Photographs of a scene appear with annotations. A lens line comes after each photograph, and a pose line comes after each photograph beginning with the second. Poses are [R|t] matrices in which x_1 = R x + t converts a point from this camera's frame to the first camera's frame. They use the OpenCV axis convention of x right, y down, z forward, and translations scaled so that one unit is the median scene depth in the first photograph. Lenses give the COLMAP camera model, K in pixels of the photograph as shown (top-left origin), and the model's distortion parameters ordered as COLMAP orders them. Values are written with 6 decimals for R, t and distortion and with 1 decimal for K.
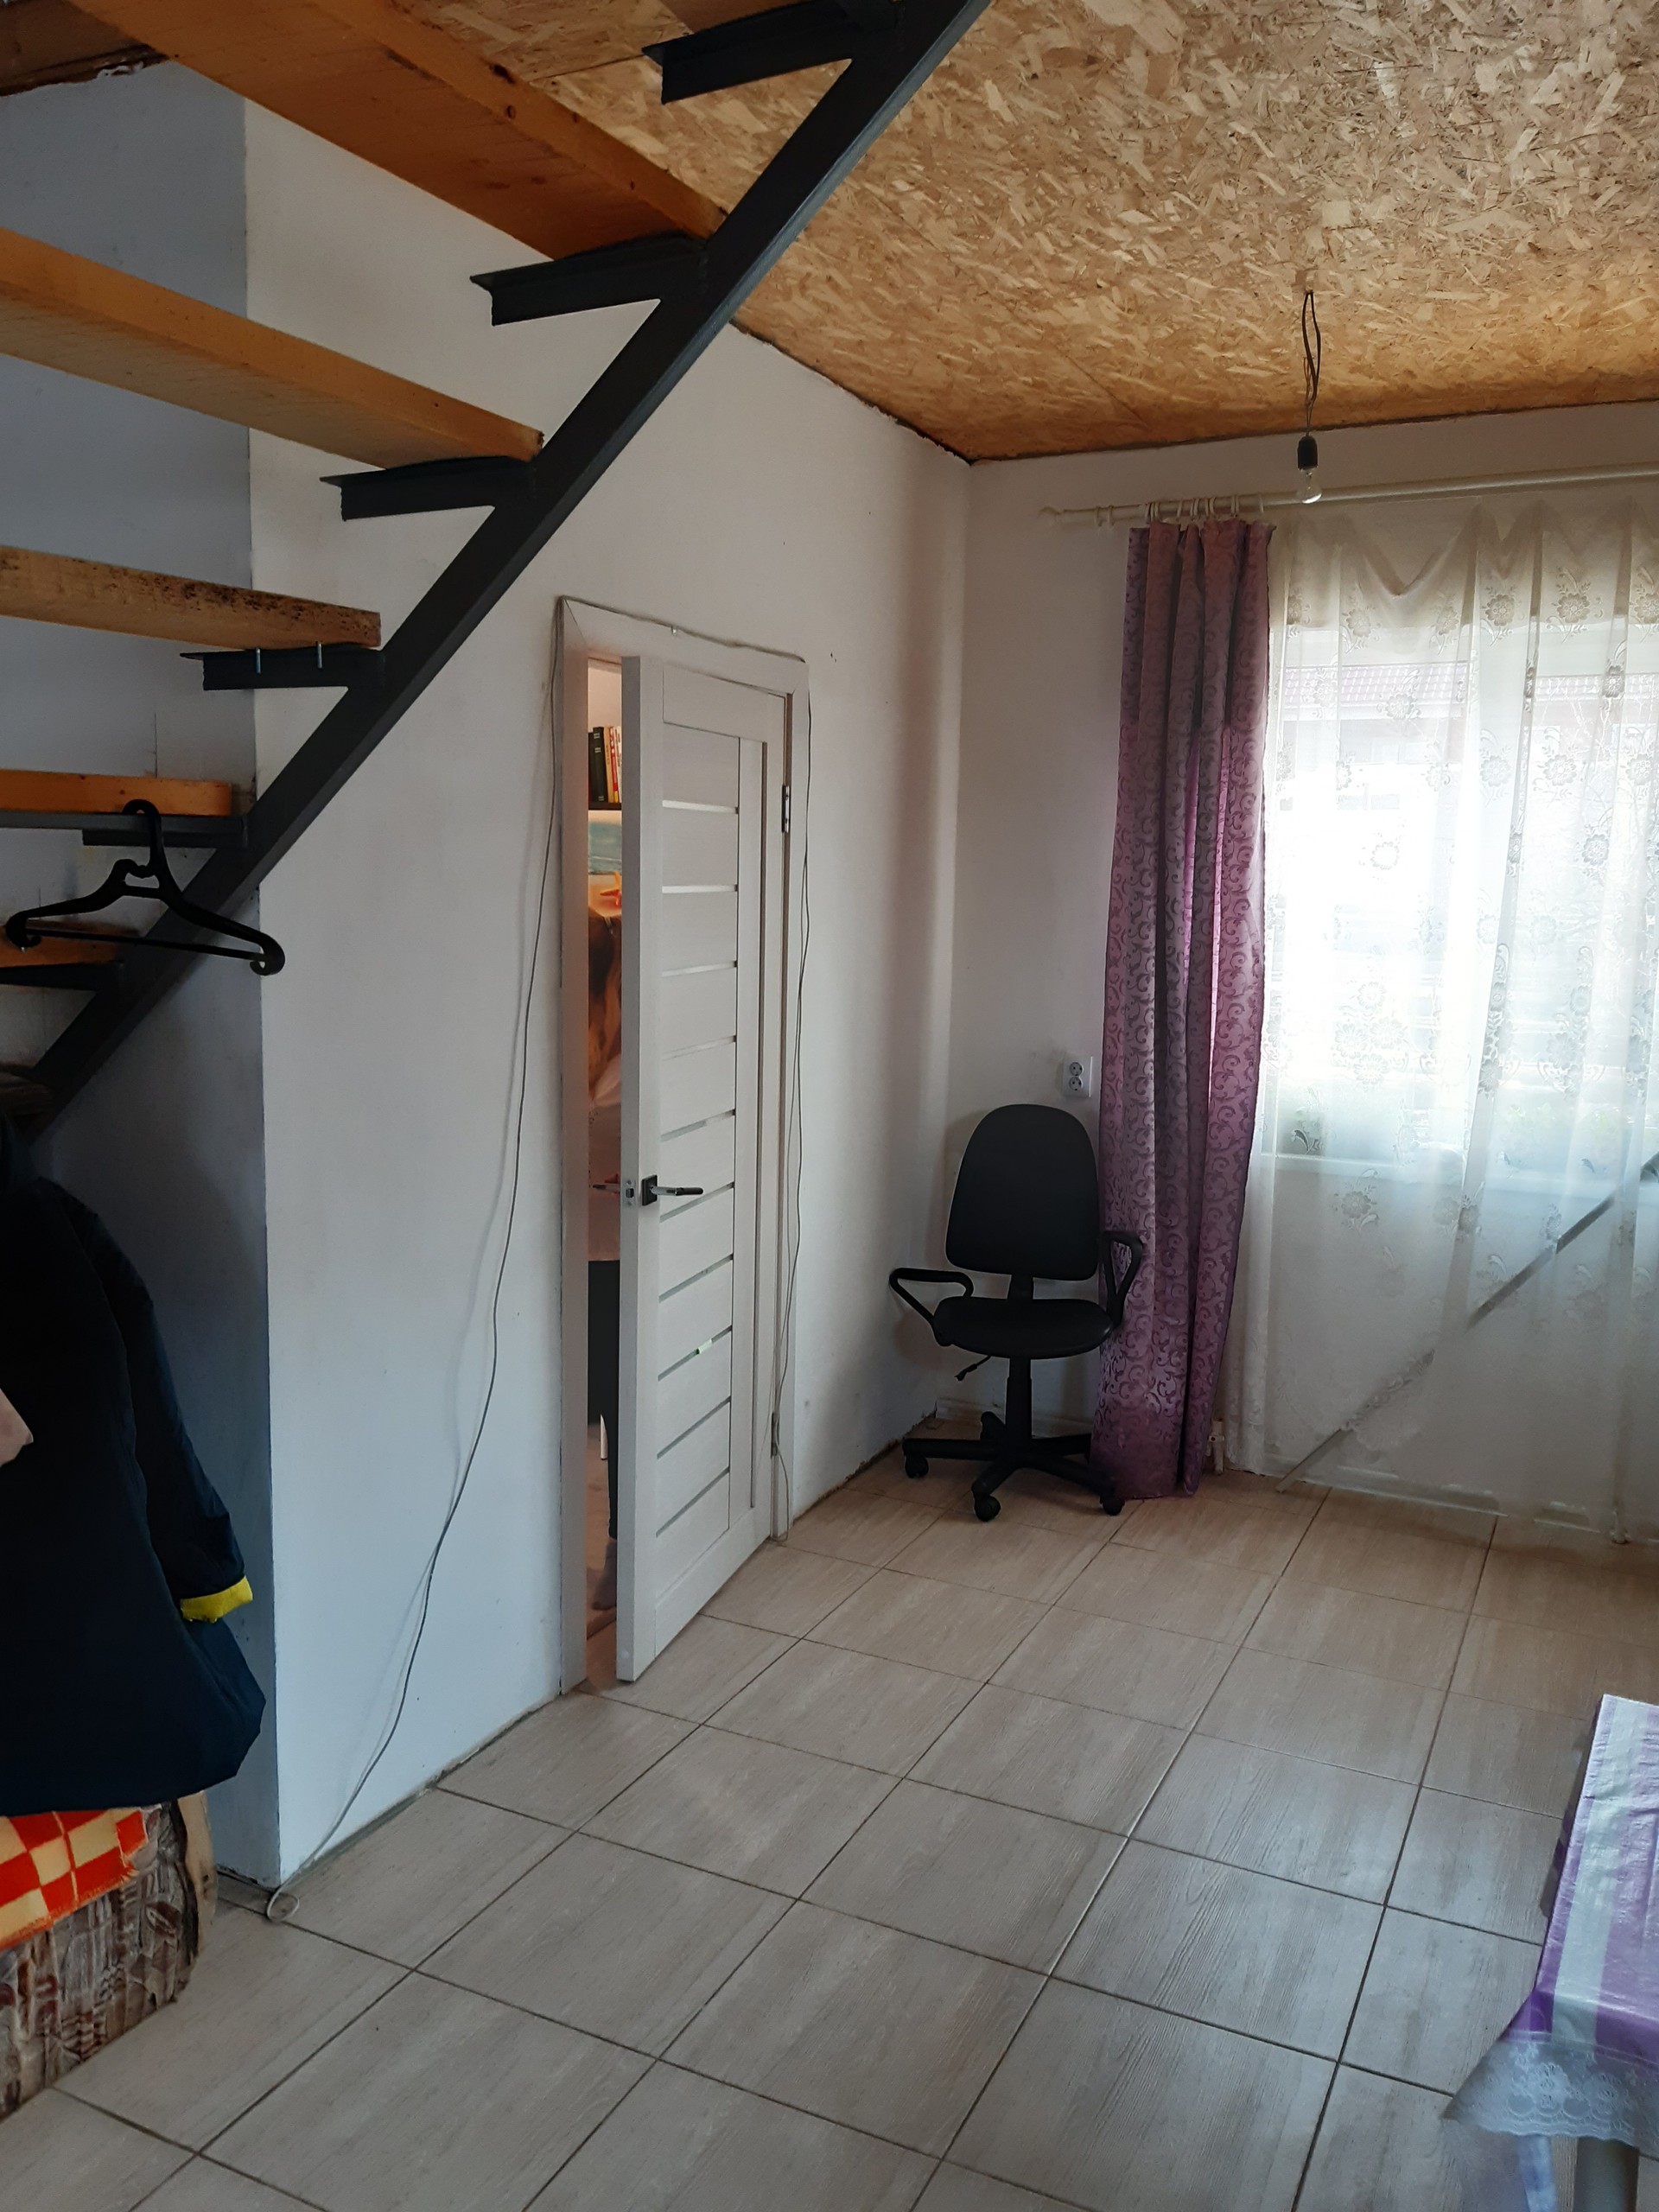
lens RADIAL K [[1743.9, 0, 829.5], [0, 1743.9, 1106.0], [0, 0, 1]] dist [0.089128, -0.159701]
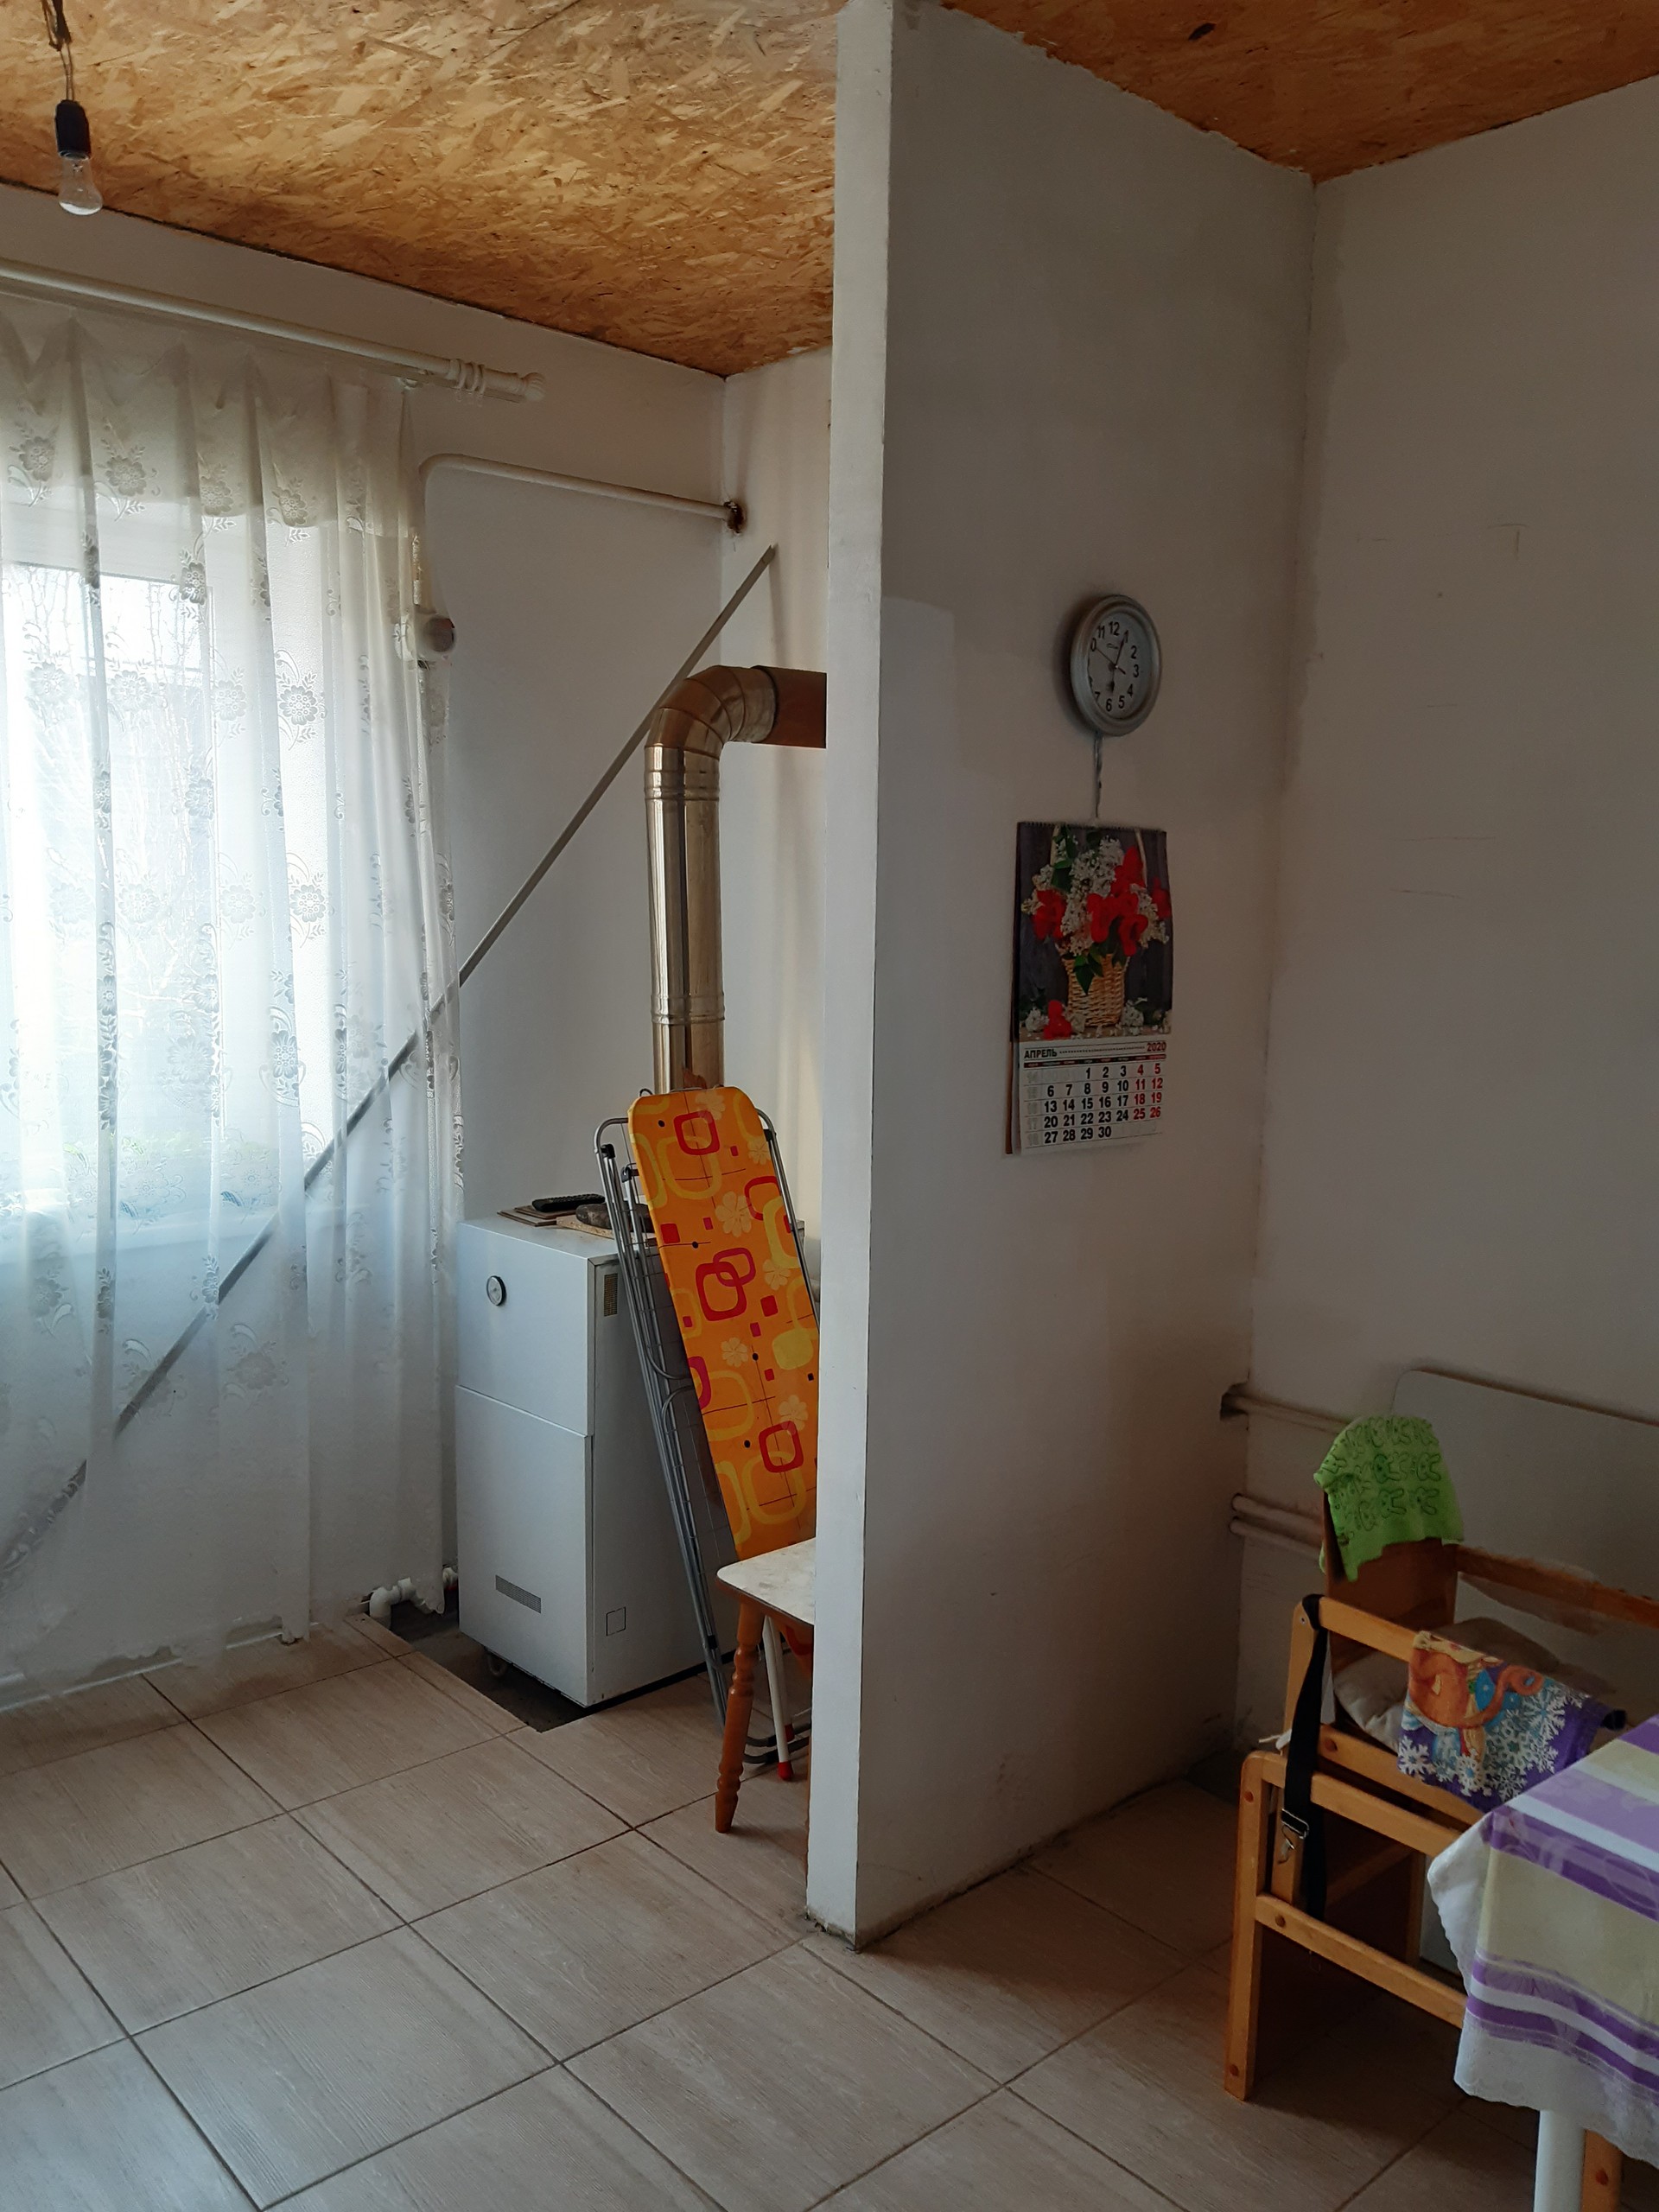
lens RADIAL K [[1796.2, 0, 829.5], [0, 1796.2, 1106.0], [0, 0, 1]] dist [-0.000302, 0.001274]
pose [[0.378836, -0.122355, 0.917340, -0.201766], [0.103517, 0.990604, 0.089378, -0.052091], [-0.919656, 0.061101, 0.387943, 0.438660]]
